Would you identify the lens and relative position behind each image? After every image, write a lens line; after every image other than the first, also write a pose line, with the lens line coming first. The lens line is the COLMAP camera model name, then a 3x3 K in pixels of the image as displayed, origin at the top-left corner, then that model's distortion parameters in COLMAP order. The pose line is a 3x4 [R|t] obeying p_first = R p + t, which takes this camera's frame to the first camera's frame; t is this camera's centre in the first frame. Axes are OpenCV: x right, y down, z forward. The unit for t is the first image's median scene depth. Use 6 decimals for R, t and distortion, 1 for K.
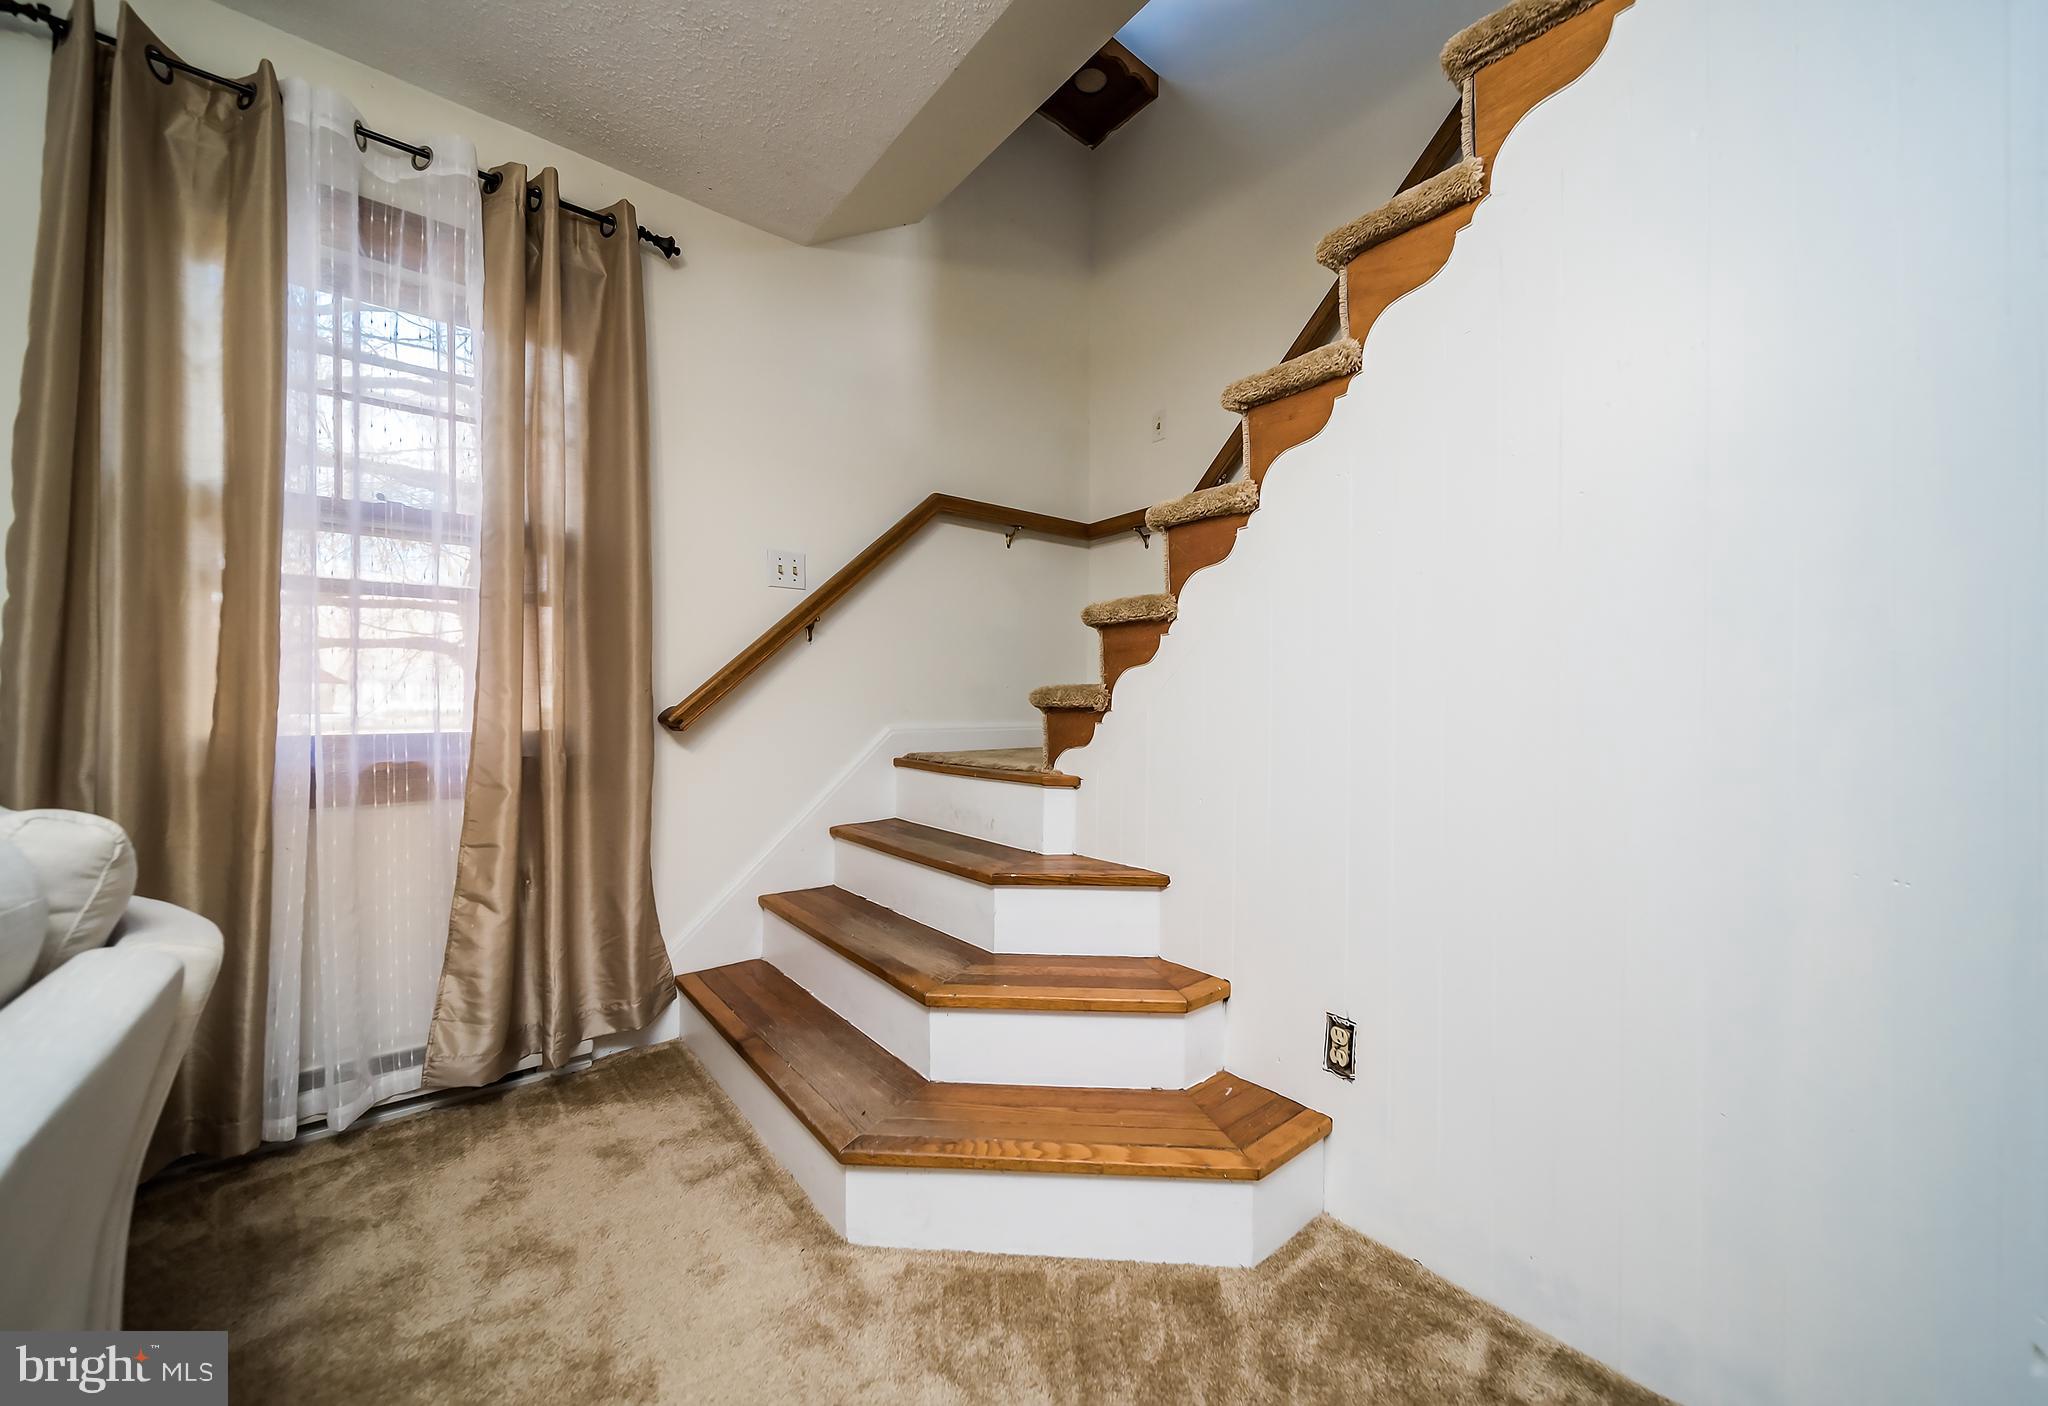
lens RADIAL K [[760.4, 0, 1029.1], [0, 760.4, 700.5], [0, 0, 1]] dist [-0.001768, -0.000193]
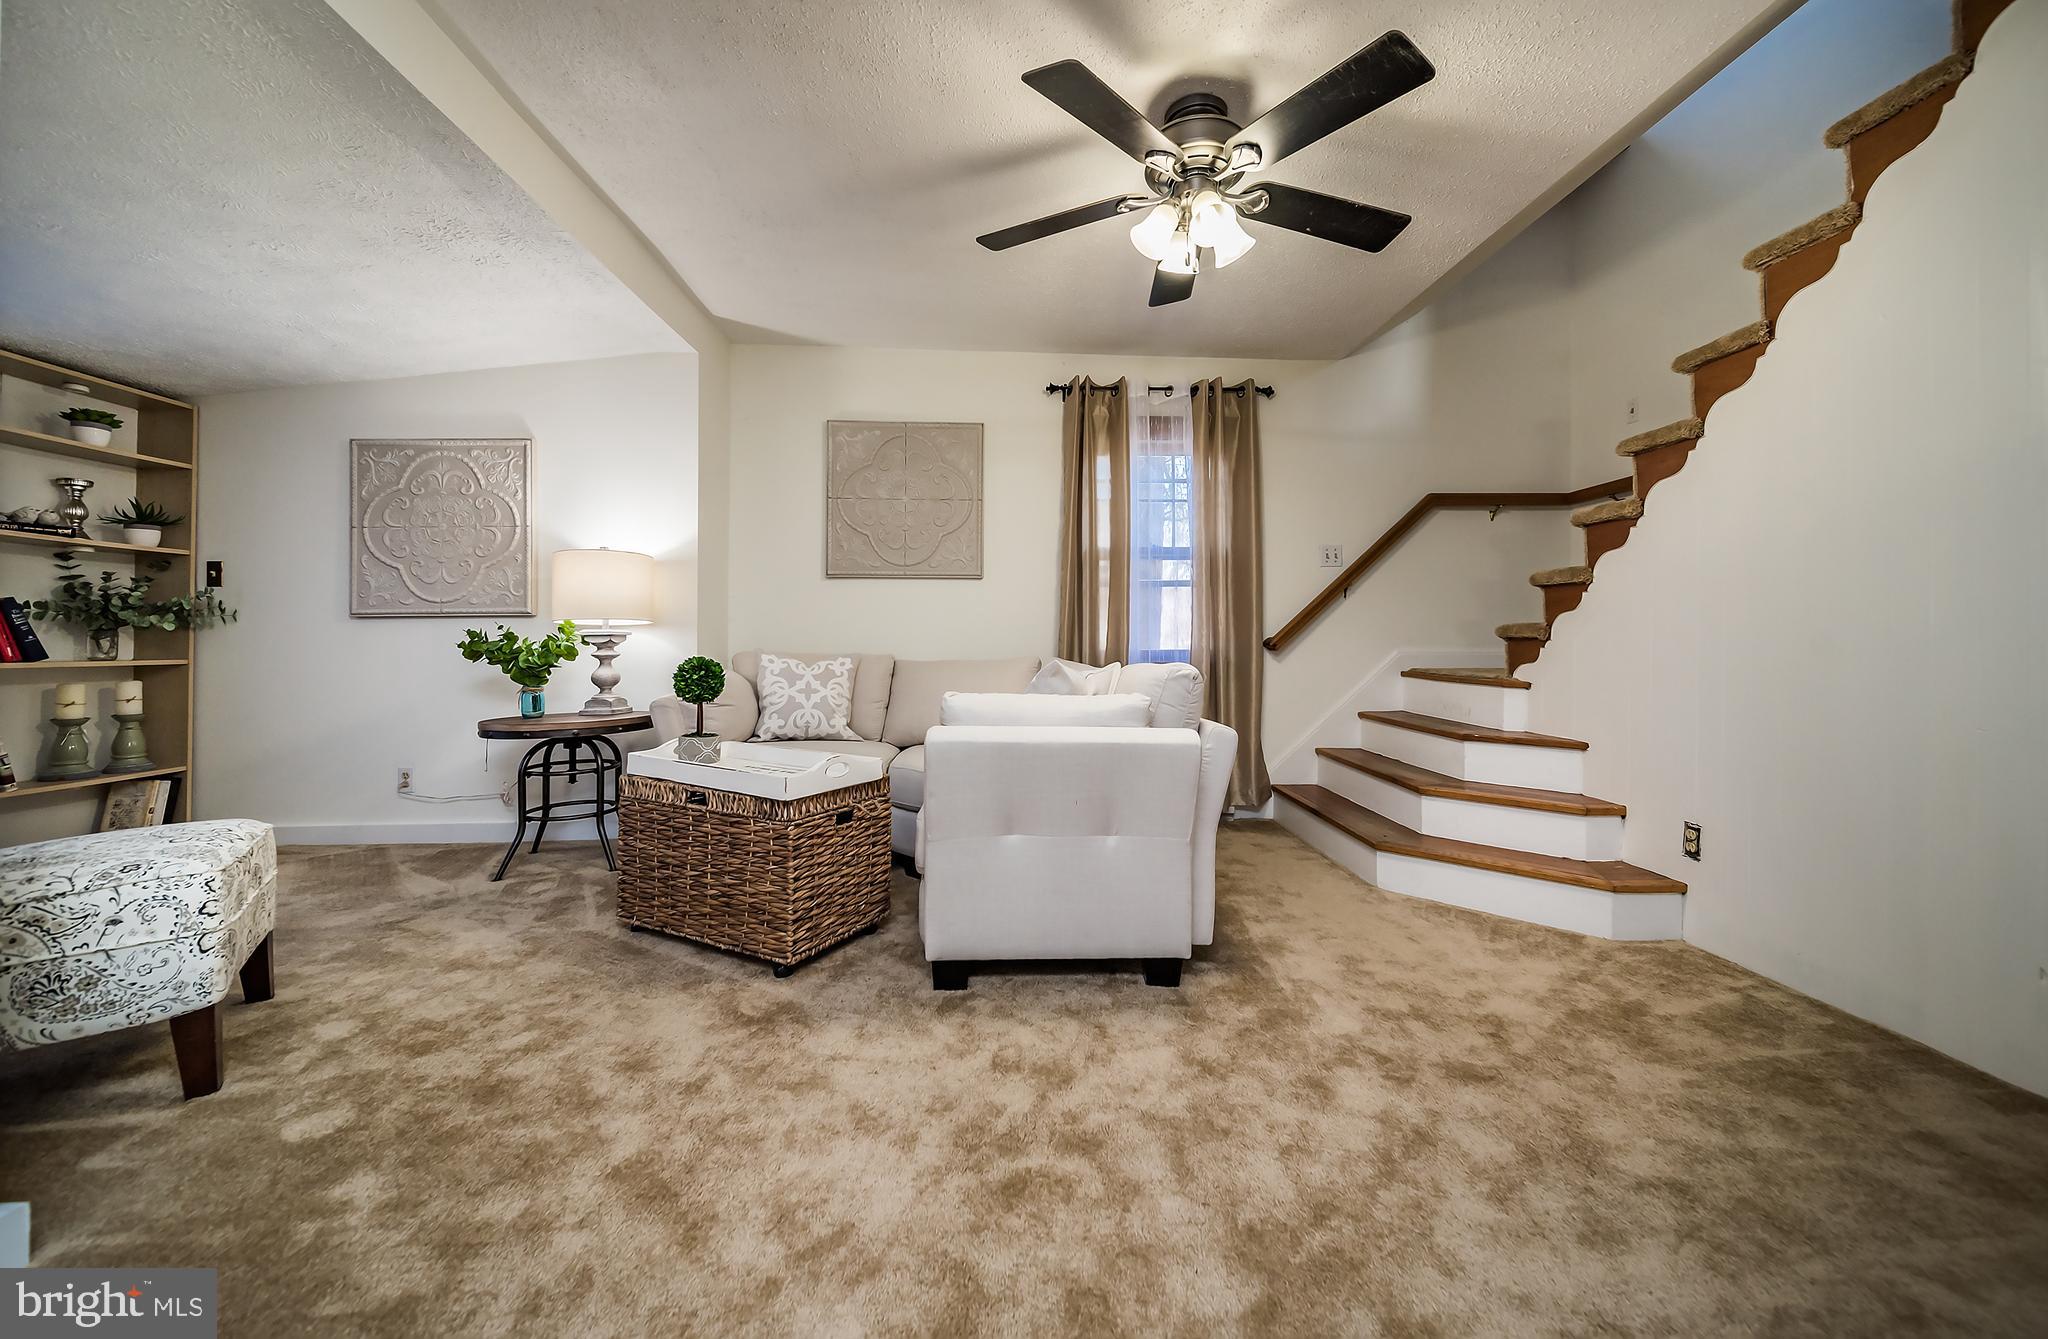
lens RADIAL K [[782.5, 0, 1038.4], [0, 782.5, 631.7], [0, 0, 1]] dist [-0.001862, -0.000241]
pose [[0.819519, -0.002834, -0.573045, 0.168720], [0.001418, 0.999995, -0.002919, 0.000020], [0.573051, 0.001580, 0.819519, -0.946024]]
